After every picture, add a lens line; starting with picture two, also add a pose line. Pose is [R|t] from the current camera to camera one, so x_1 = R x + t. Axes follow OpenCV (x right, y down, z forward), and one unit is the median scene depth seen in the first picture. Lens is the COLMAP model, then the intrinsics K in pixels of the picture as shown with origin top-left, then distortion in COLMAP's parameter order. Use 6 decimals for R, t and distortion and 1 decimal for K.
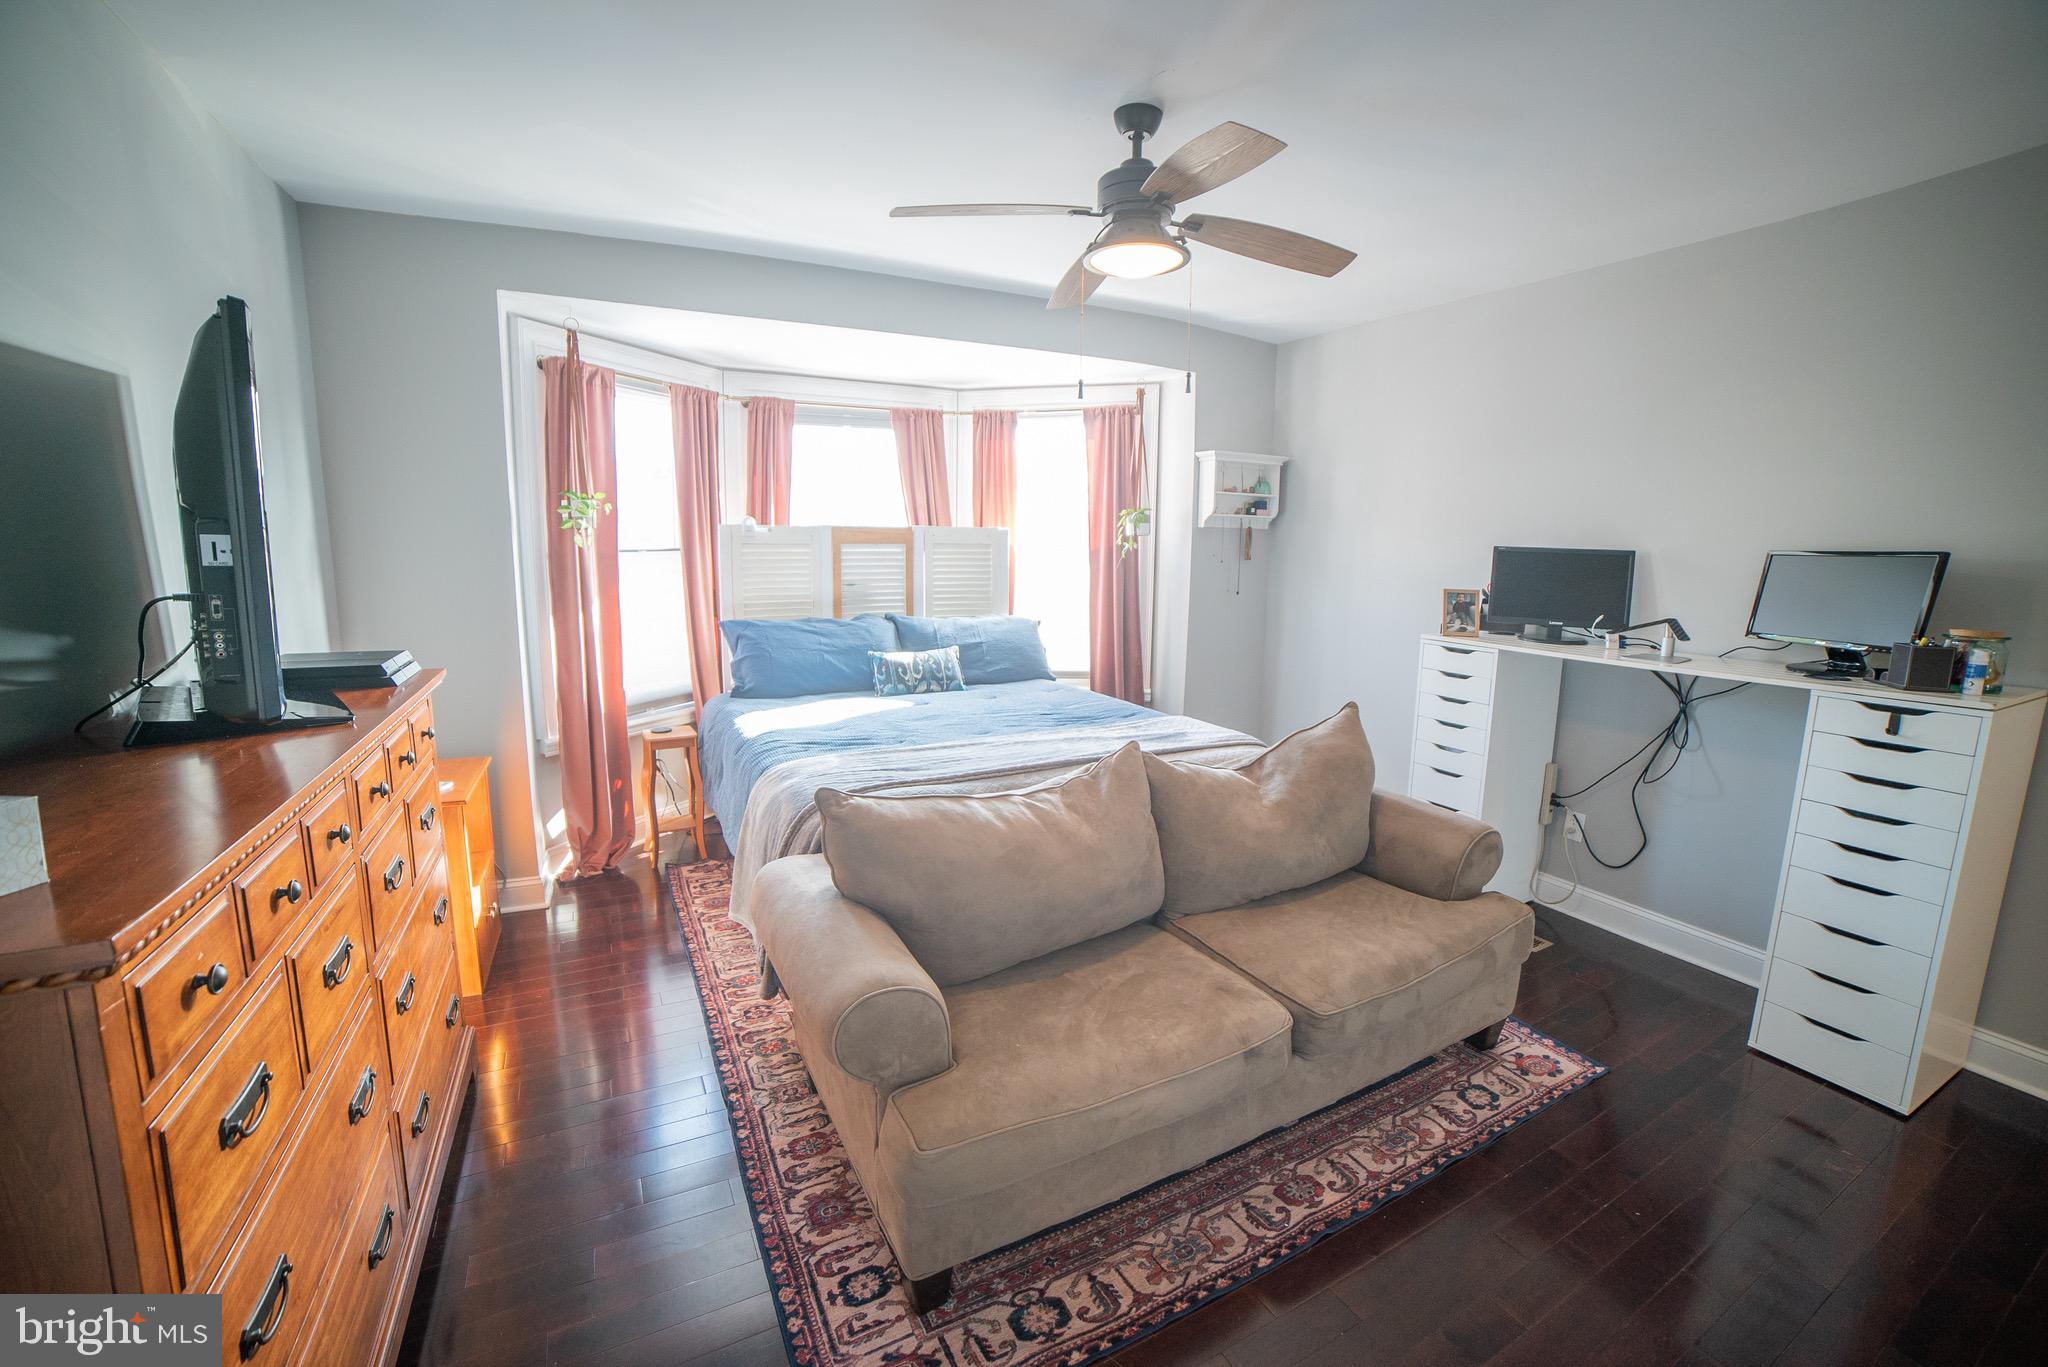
lens RADIAL K [[800.1, 0, 1024.0], [0, 800.1, 683.5], [0, 0, 1]] dist [-0.028490, 0.000094]
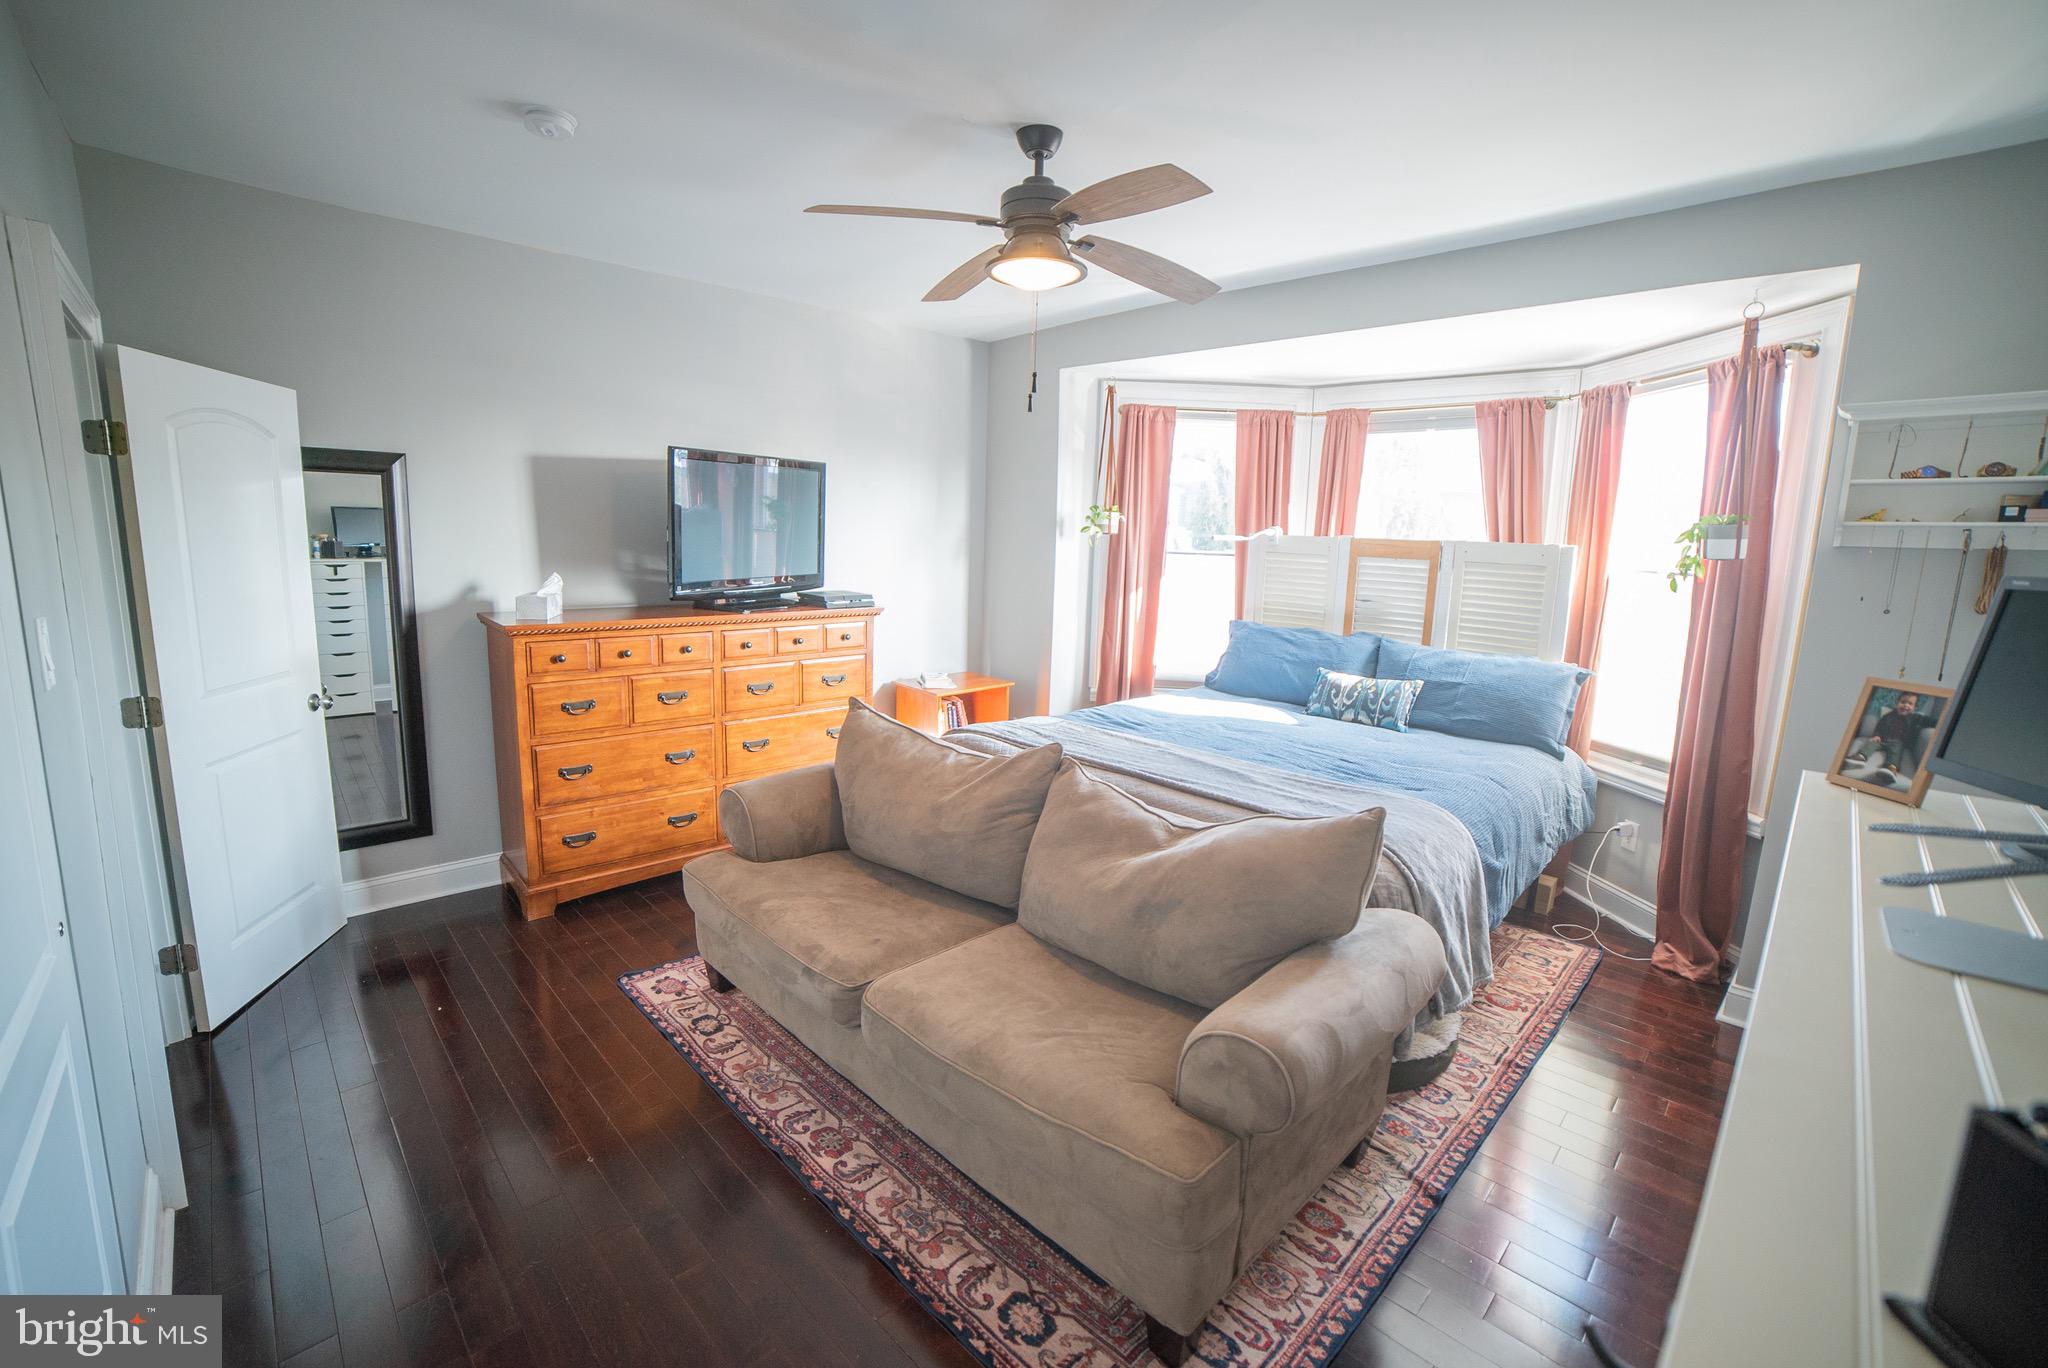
lens RADIAL K [[853.4, 0, 1031.9], [0, 853.4, 649.3], [0, 0, 1]] dist [-0.002319, -0.000014]
pose [[0.326049, 0.137496, -0.935301, 0.794007], [-0.223744, 0.972481, 0.064964, -0.062148], [0.918494, 0.188086, 0.347840, 0.421486]]
